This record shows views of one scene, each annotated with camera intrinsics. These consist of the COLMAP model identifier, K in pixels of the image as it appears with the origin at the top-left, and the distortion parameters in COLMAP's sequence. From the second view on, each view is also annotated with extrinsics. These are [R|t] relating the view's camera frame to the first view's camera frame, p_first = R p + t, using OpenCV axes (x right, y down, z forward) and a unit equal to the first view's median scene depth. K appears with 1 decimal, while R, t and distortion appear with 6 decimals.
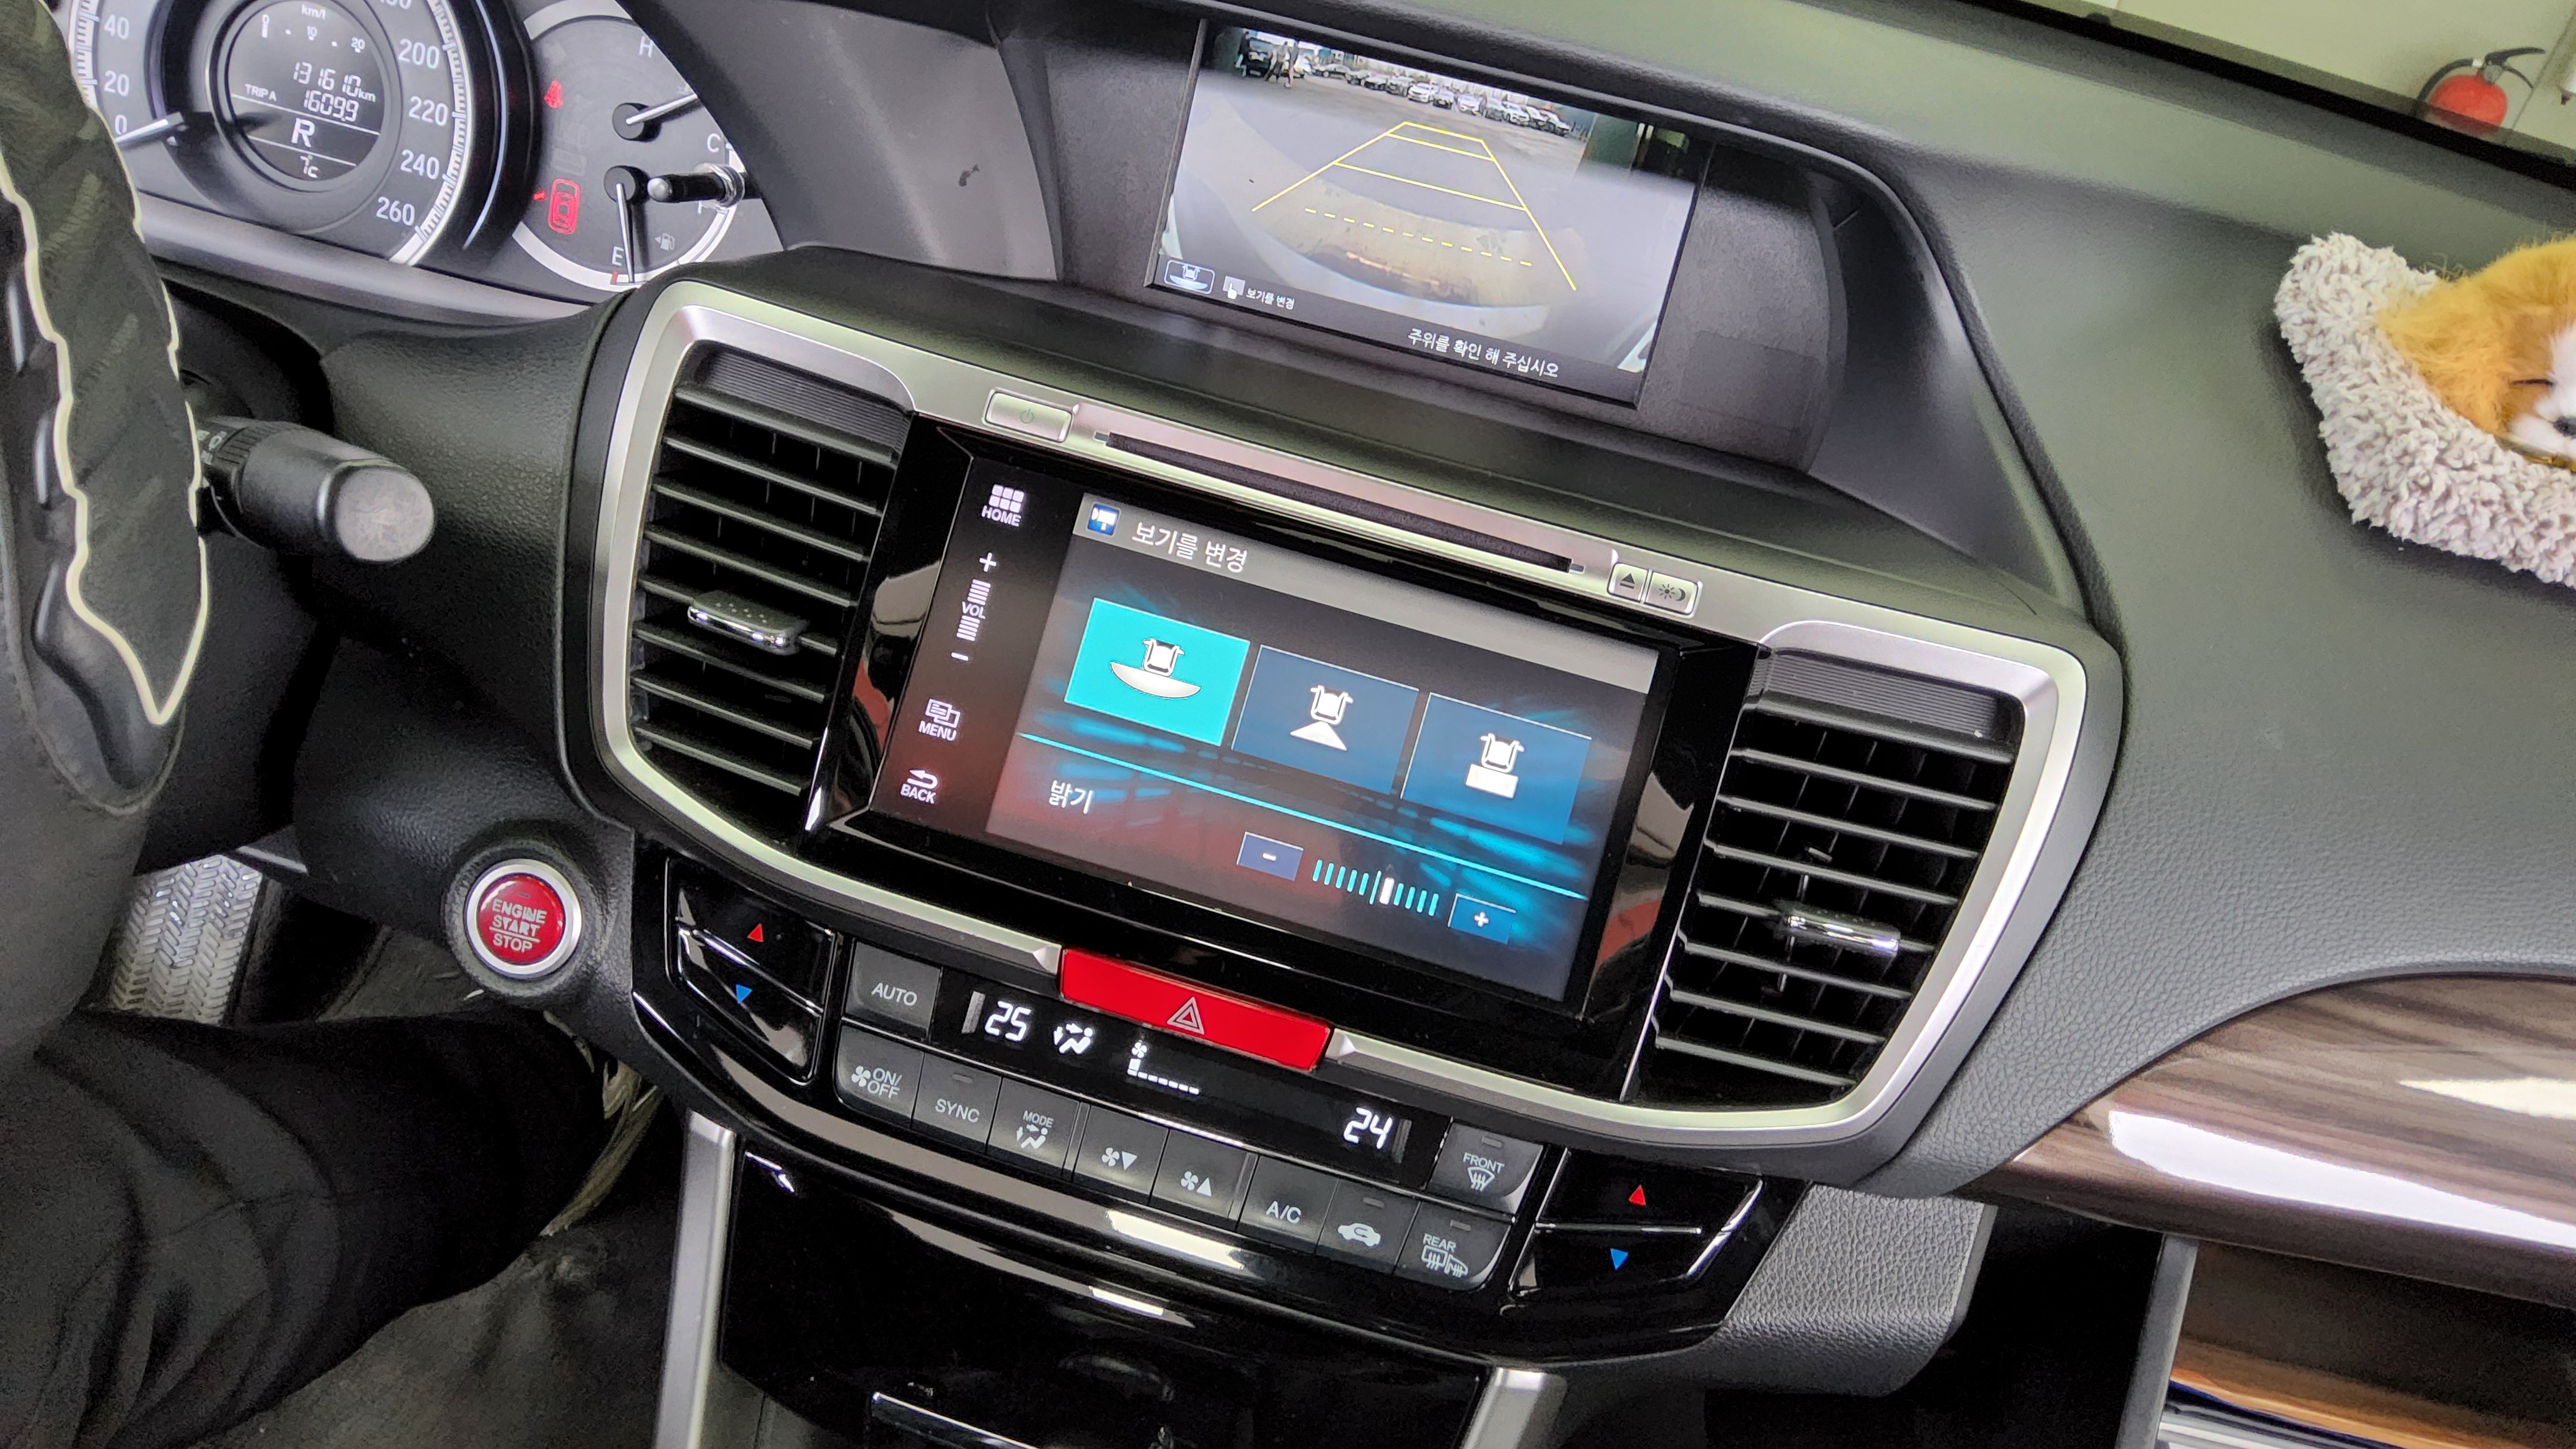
lens RADIAL K [[1944.1, 0, 1286.4], [0, 1944.1, 706.5], [0, 0, 1]] dist [-0.008897, -0.021202]
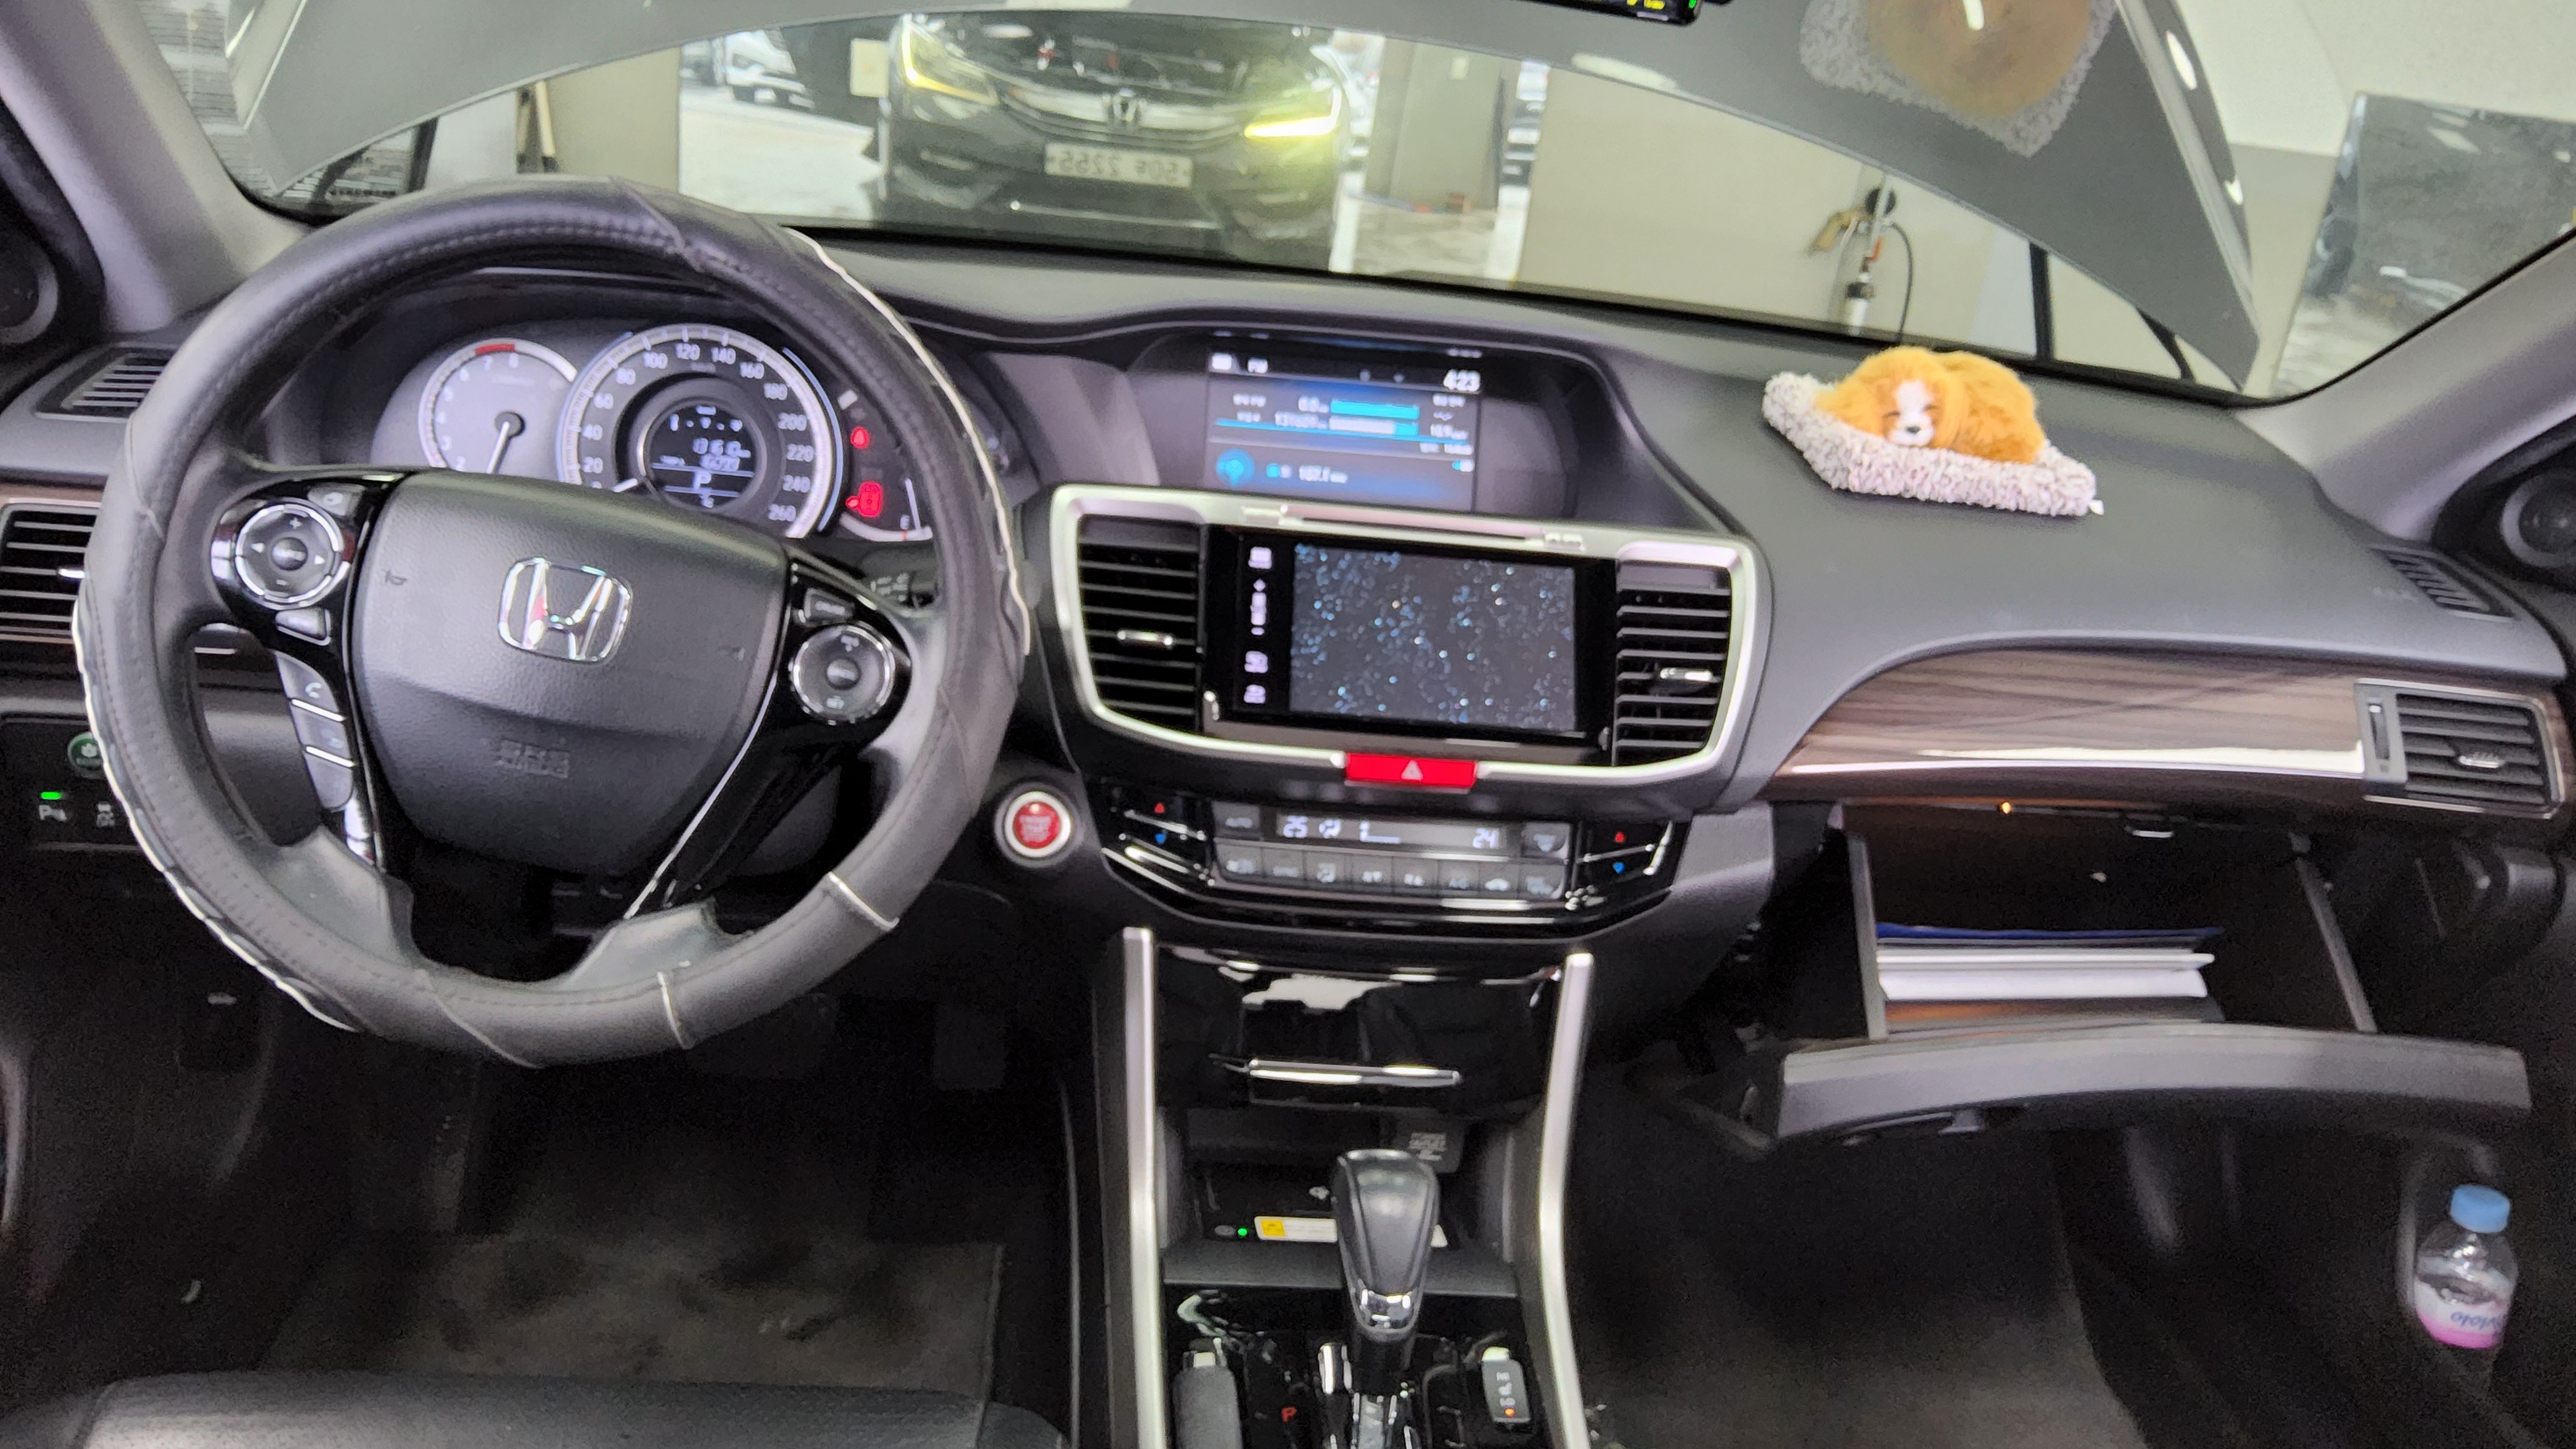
lens RADIAL K [[1944.1, 0, 1291.5], [0, 1944.1, 716.5], [0, 0, 1]] dist [-0.008897, -0.021202]
pose [[0.948493, -0.179988, 0.260702, -0.600504], [0.226809, 0.960345, -0.162160, 0.351232], [-0.221177, 0.212937, 0.951703, -0.821523]]
